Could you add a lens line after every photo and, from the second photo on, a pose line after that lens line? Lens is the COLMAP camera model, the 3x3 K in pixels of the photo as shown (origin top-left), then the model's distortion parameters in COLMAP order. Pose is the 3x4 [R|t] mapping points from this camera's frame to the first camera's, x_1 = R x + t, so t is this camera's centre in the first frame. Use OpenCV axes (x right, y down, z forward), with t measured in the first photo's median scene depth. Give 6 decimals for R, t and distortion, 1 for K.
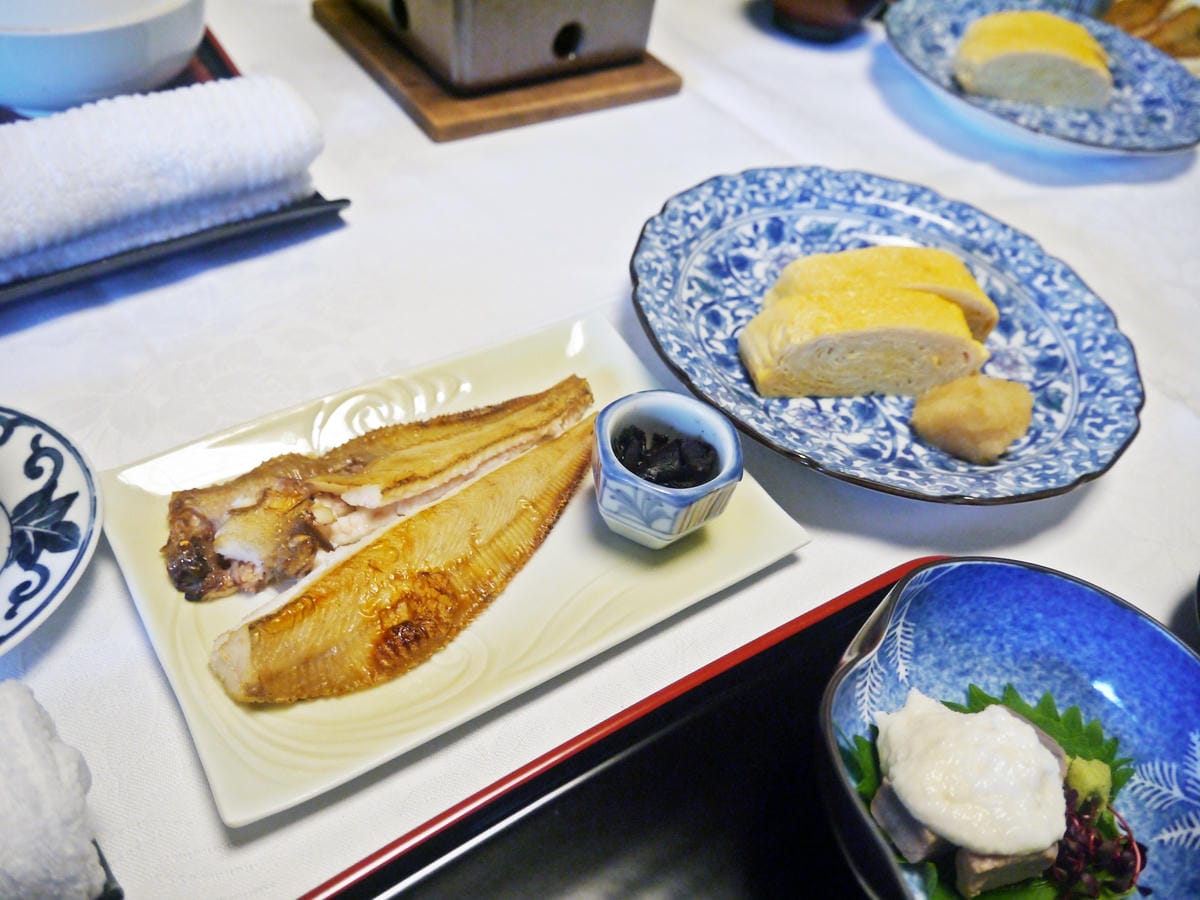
lens RADIAL K [[1018.2, 0, 604.4], [0, 1018.2, 440.1], [0, 0, 1]] dist [-0.027771, 0.009761]
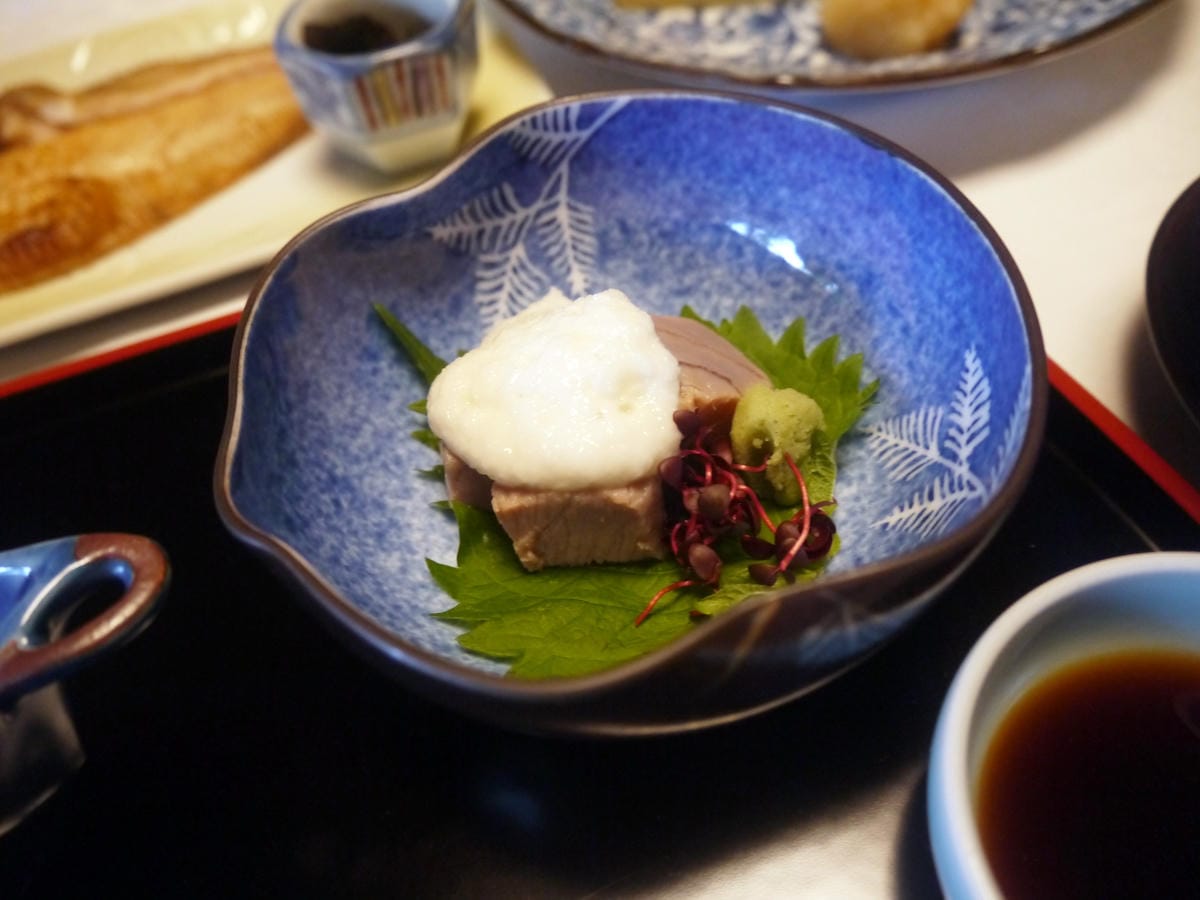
lens RADIAL K [[1018.2, 0, 605.9], [0, 1018.2, 453.2], [0, 0, 1]] dist [-0.027771, 0.009761]
pose [[0.935419, 0.048176, -0.350245, 0.550955], [-0.013365, 0.994783, 0.101136, 0.270525], [0.353290, -0.089924, 0.931182, 0.353548]]
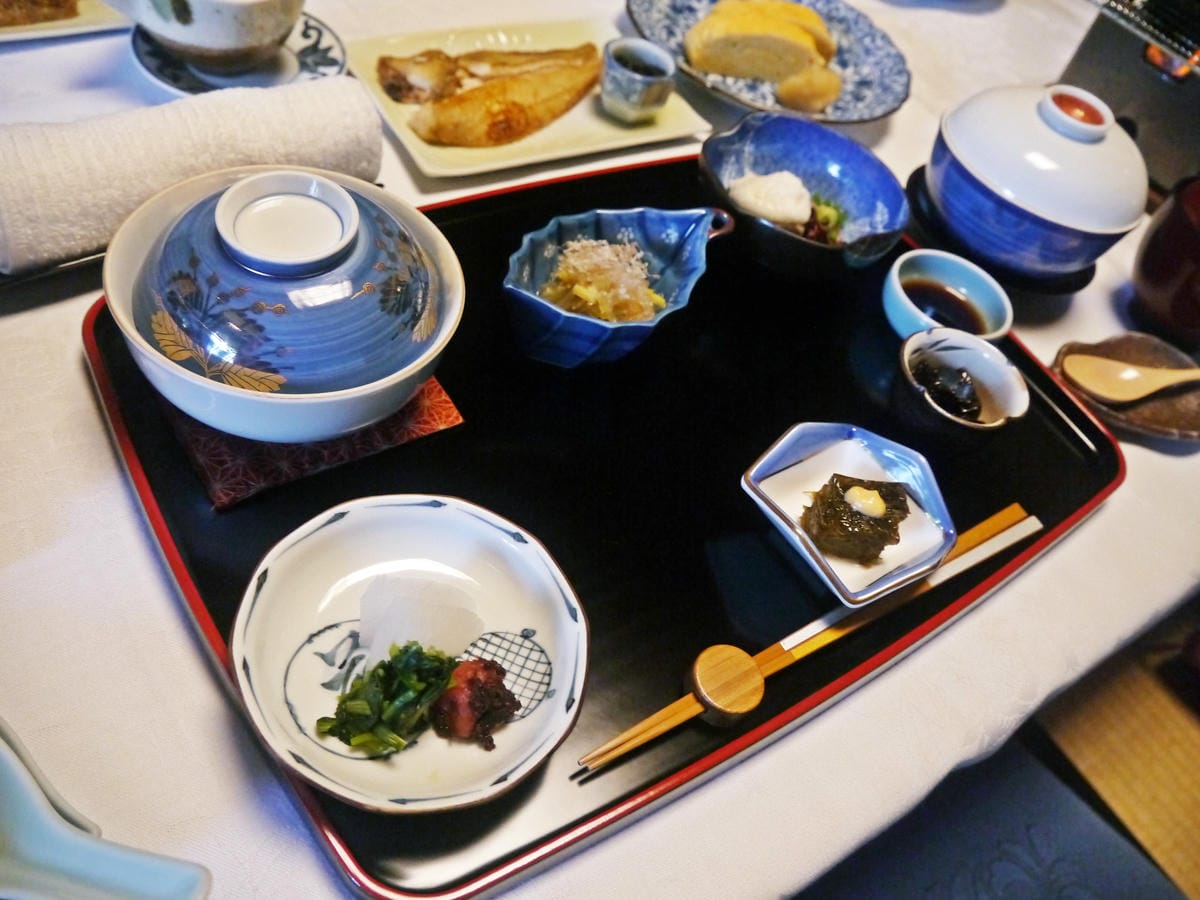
lens RADIAL K [[1018.2, 0, 619.7], [0, 1018.2, 442.4], [0, 0, 1]] dist [-0.027771, 0.009761]
pose [[0.994416, 0.081393, 0.067170, -0.050123], [-0.085686, 0.994282, 0.063723, 0.649461], [-0.061599, -0.069122, 0.995705, -1.026057]]
